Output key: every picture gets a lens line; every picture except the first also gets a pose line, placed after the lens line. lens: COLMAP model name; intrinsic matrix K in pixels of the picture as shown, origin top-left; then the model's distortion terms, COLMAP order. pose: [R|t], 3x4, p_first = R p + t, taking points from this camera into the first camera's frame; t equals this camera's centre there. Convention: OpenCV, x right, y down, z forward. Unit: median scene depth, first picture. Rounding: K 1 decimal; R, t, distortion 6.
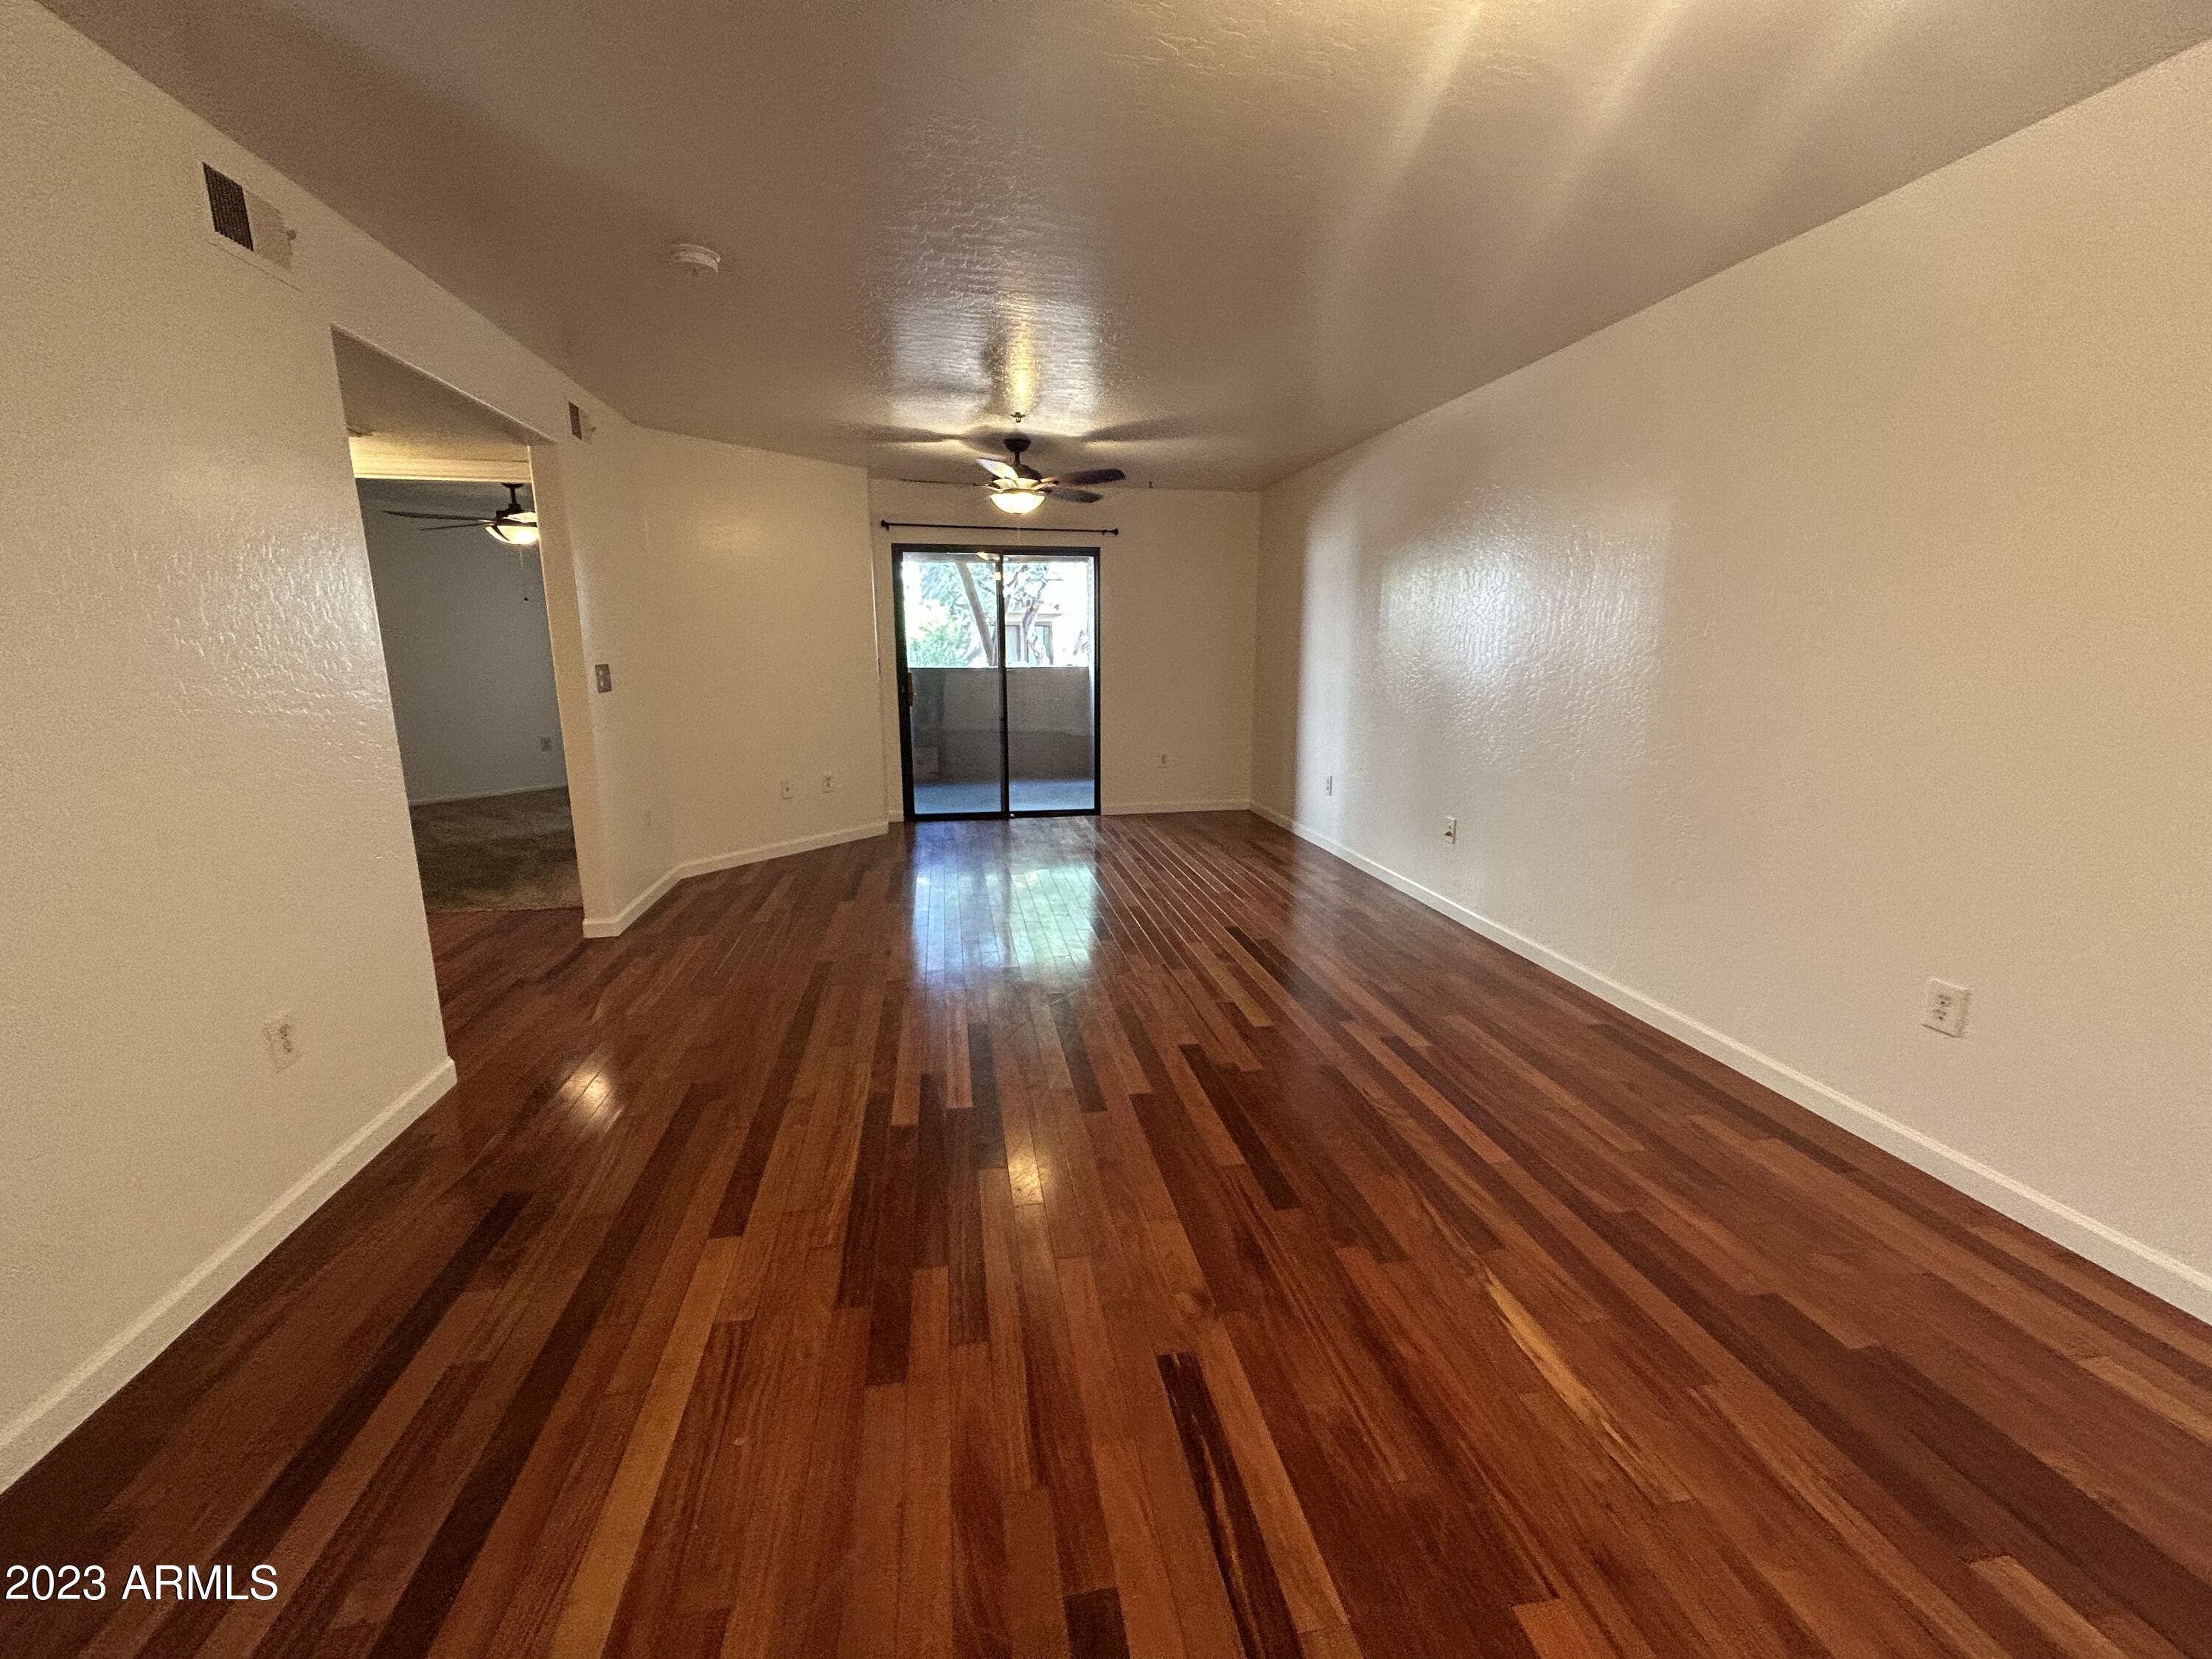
lens RADIAL K [[898.1, 0, 1106.0], [0, 898.1, 829.5], [0, 0, 1]] dist [-0.001919, -0.000278]
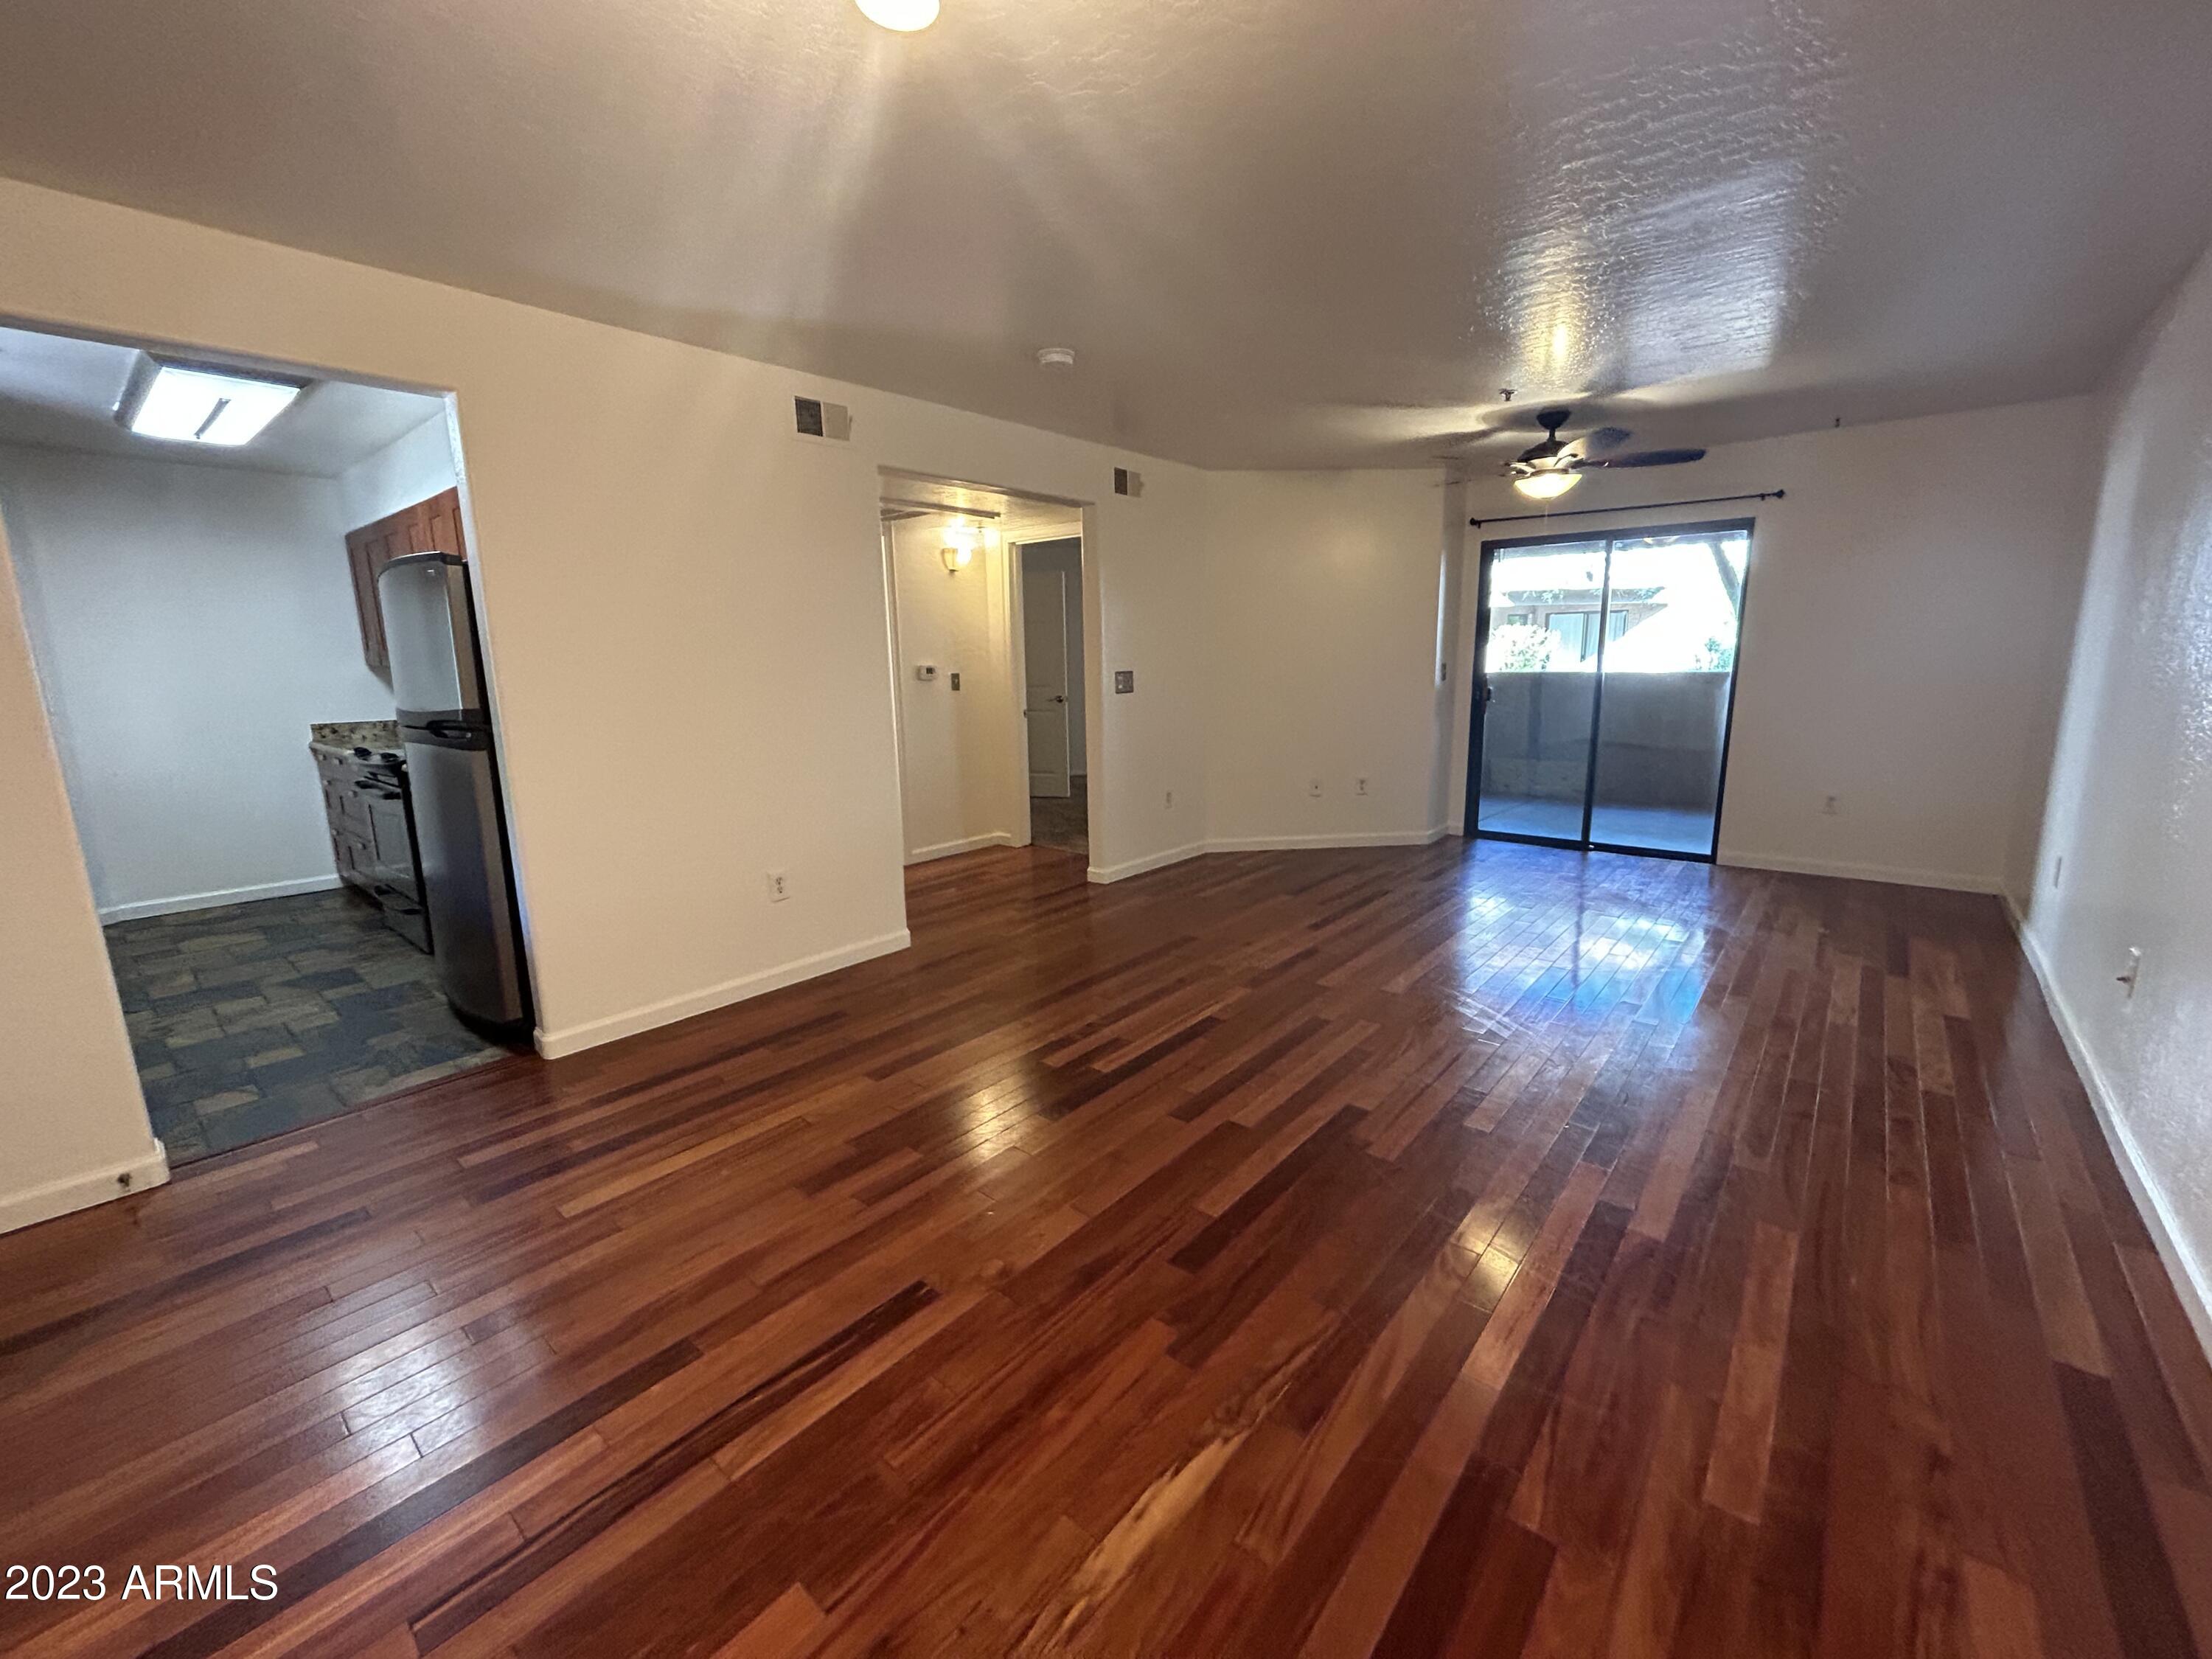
lens RADIAL K [[900.3, 0, 1106.0], [0, 900.3, 829.5], [0, 0, 1]] dist [0.004812, 0.000031]
pose [[0.642635, 0.138046, -0.753634, 0.653692], [-0.137971, 0.988405, 0.063399, -0.061406], [0.753648, 0.063238, 0.654230, 0.248958]]
